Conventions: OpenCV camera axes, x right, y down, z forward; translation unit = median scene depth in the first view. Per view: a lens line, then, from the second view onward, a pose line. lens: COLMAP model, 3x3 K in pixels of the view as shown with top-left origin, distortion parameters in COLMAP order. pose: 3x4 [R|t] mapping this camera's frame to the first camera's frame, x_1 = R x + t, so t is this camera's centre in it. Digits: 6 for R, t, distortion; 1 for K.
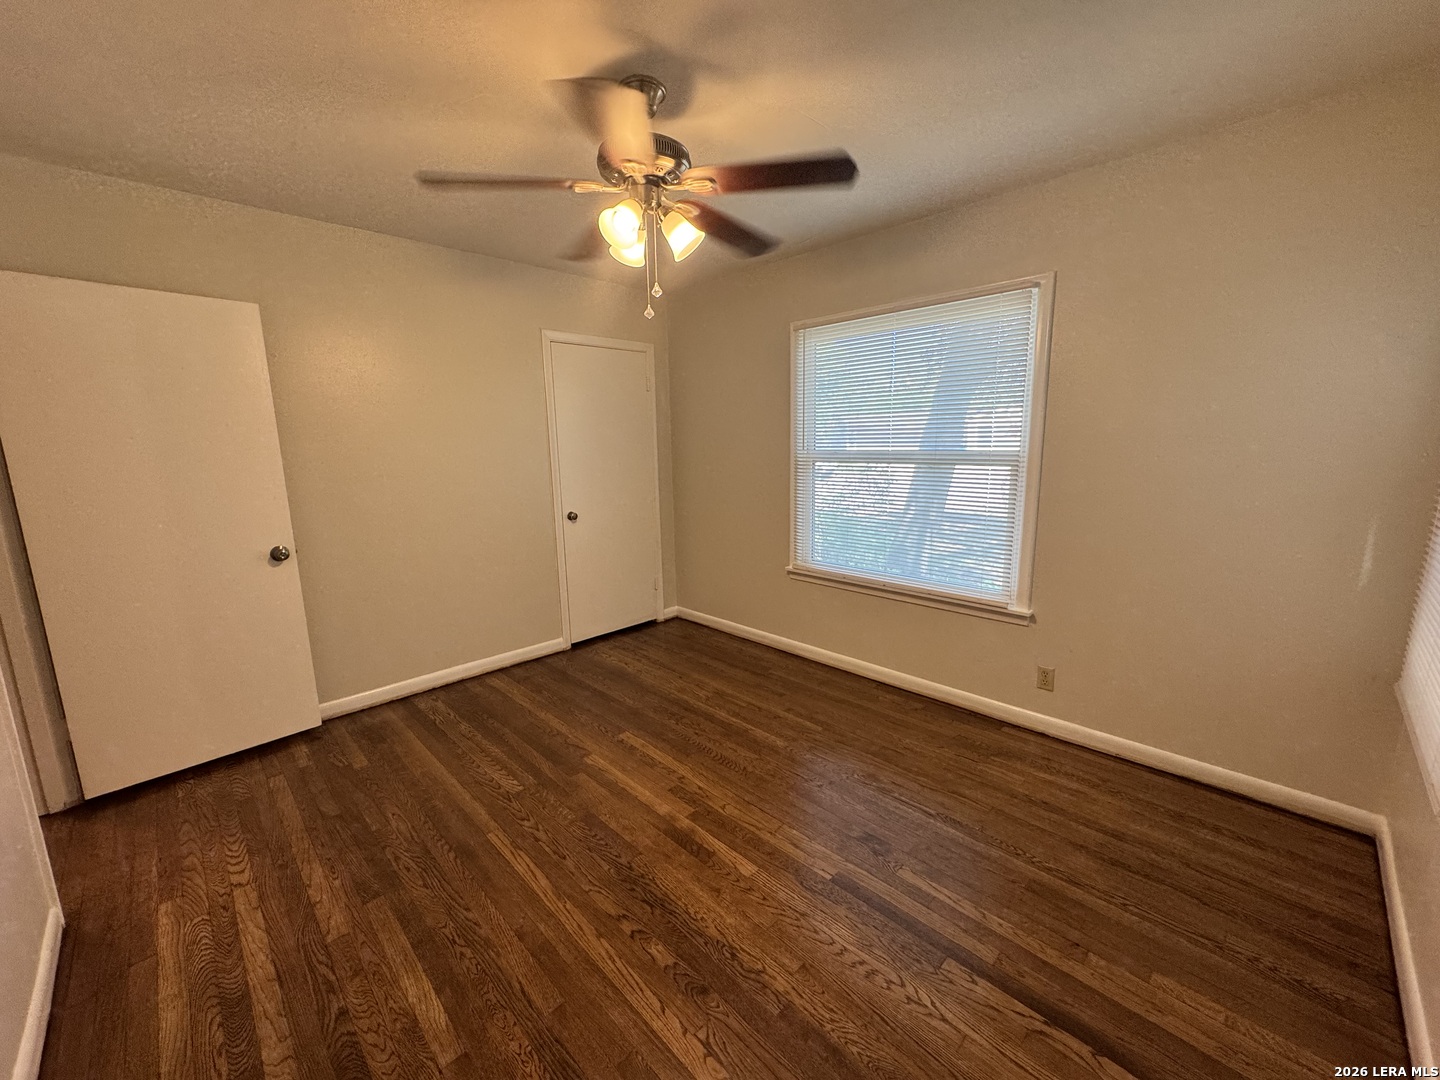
lens RADIAL K [[571.7, 0, 715.8], [0, 571.7, 538.3], [0, 0, 1]] dist [-0.002487, 0.000756]
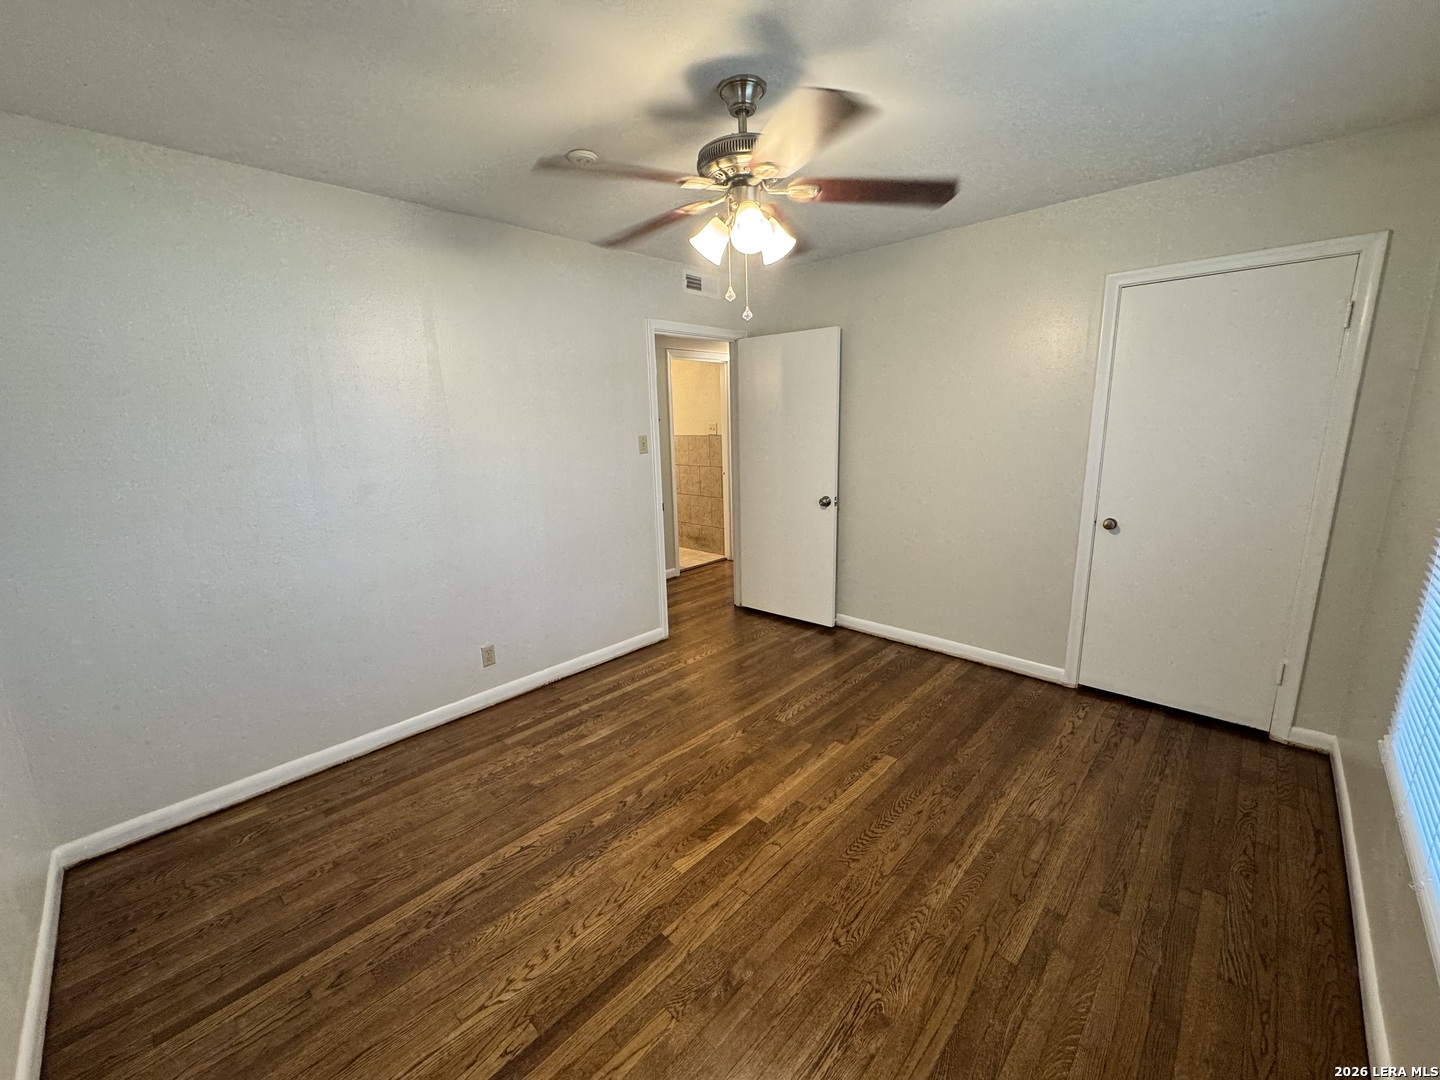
lens RADIAL K [[571.7, 0, 727.0], [0, 571.7, 542.1], [0, 0, 1]] dist [-0.002487, 0.000756]
pose [[0.043703, 0.229146, -0.972410, 0.701739], [-0.144705, 0.964528, 0.220785, -0.167156], [0.988509, 0.131064, 0.075312, 0.701488]]
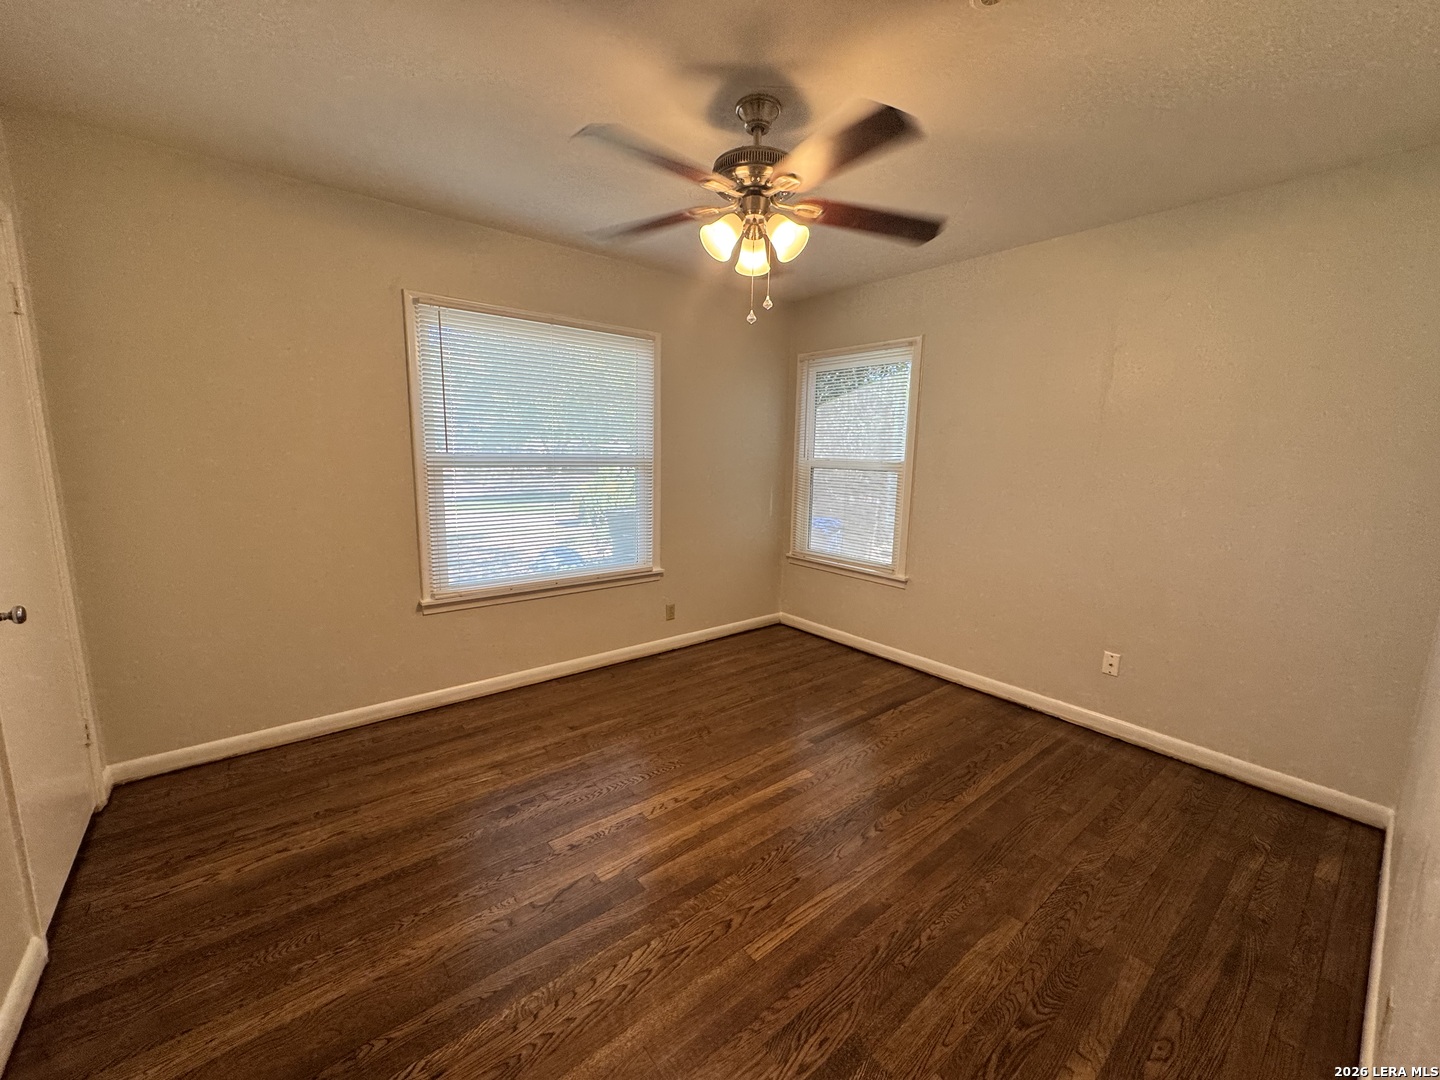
lens RADIAL K [[571.7, 0, 722.9], [0, 571.7, 541.5], [0, 0, 1]] dist [-0.002487, 0.000756]
pose [[0.087613, -0.137616, 0.986603, -0.889363], [0.149042, 0.981074, 0.123609, -0.098566], [-0.984942, 0.136216, 0.106466, 0.740007]]
